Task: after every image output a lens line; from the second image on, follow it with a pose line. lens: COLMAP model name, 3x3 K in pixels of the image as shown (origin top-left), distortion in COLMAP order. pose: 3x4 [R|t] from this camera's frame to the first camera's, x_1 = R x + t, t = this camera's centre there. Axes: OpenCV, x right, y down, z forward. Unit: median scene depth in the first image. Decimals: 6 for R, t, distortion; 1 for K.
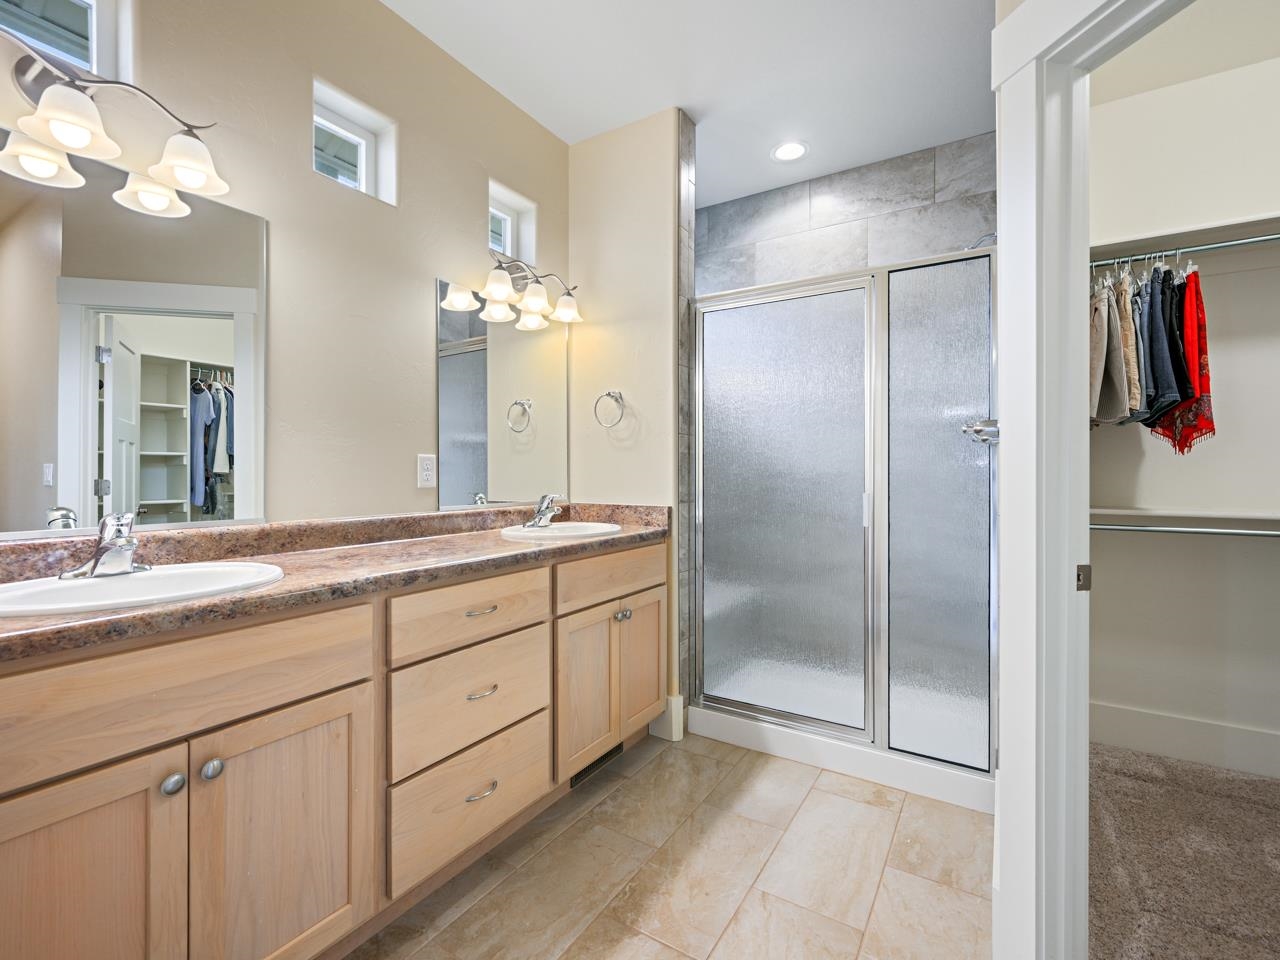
lens RADIAL K [[579.7, 0, 632.1], [0, 579.7, 469.6], [0, 0, 1]] dist [-0.006659, 0.001305]
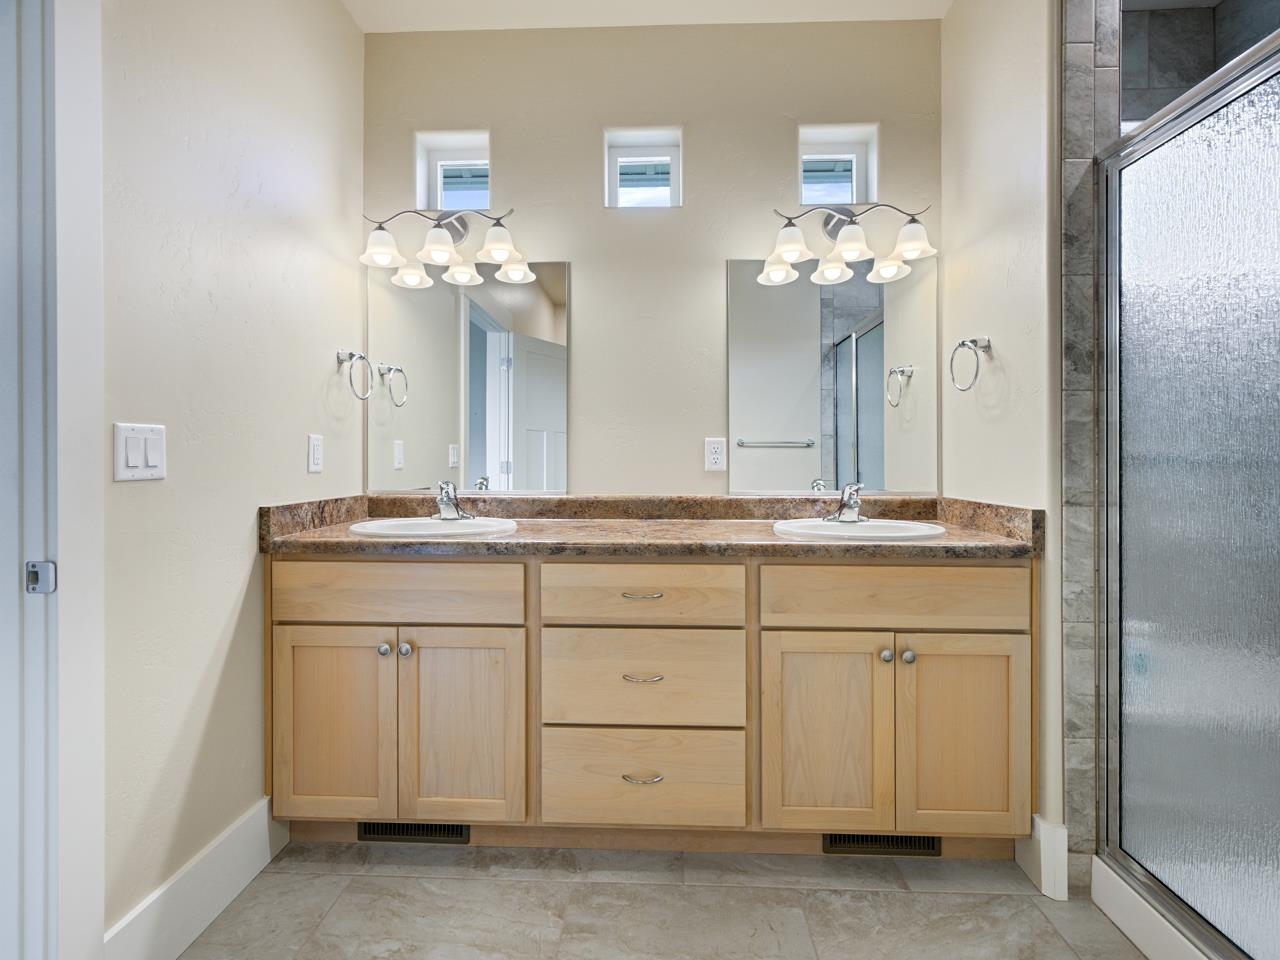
lens RADIAL K [[579.7, 0, 663.2], [0, 579.7, 456.1], [0, 0, 1]] dist [-0.006659, 0.001305]
pose [[0.501561, -0.003377, -0.865116, 0.537915], [0.004952, 0.999987, -0.001032, 0.006738], [0.865108, -0.003767, 0.501571, 0.468937]]
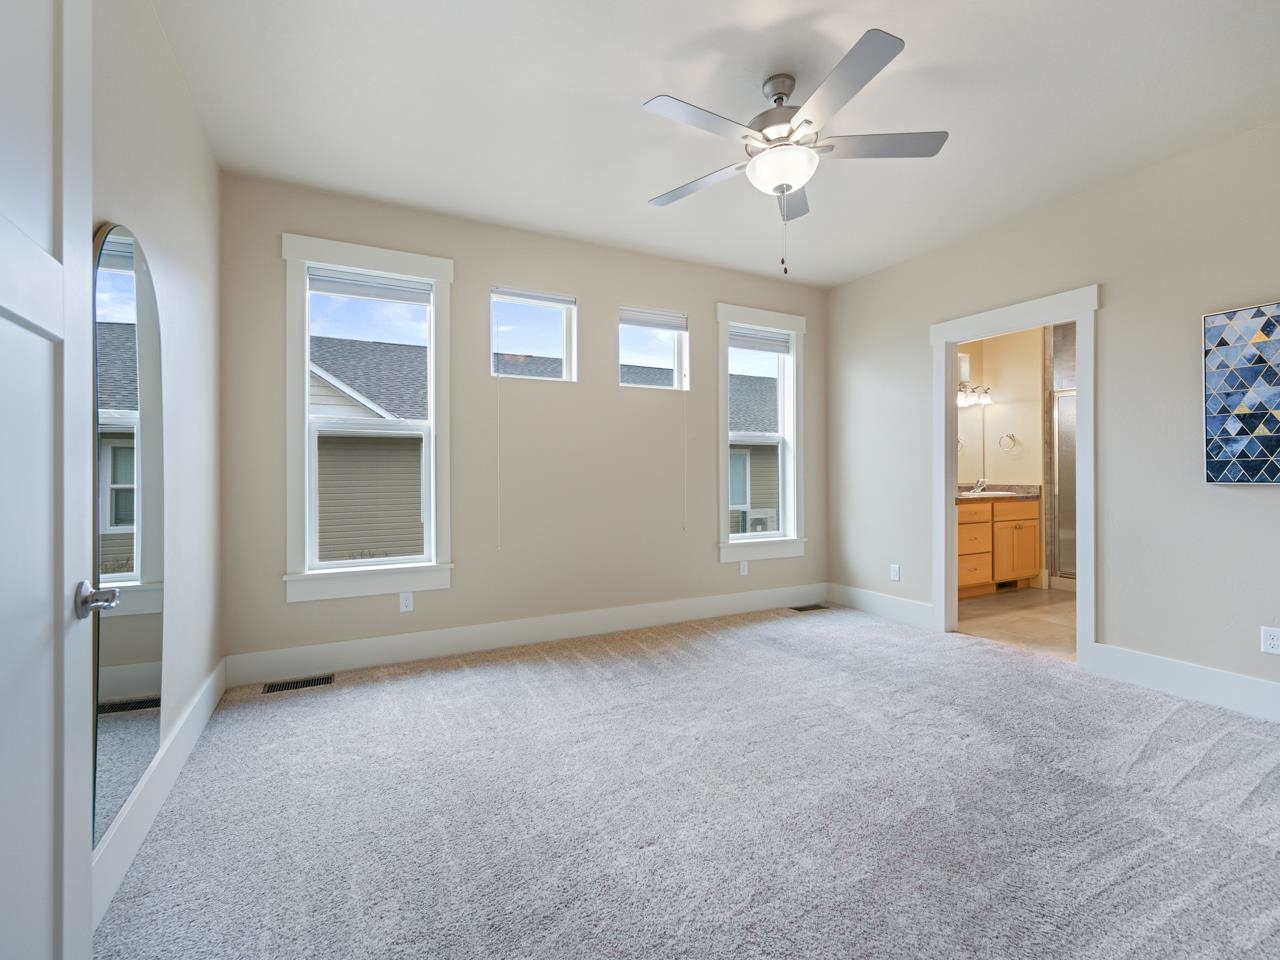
lens RADIAL K [[579.7, 0, 639.6], [0, 579.7, 478.8], [0, 0, 1]] dist [-0.006659, 0.001305]
pose [[0.865810, -0.006033, -0.500337, -0.217088], [0.010679, 0.999922, 0.006422, 0.010767], [0.500259, -0.010904, 0.865807, -2.354518]]
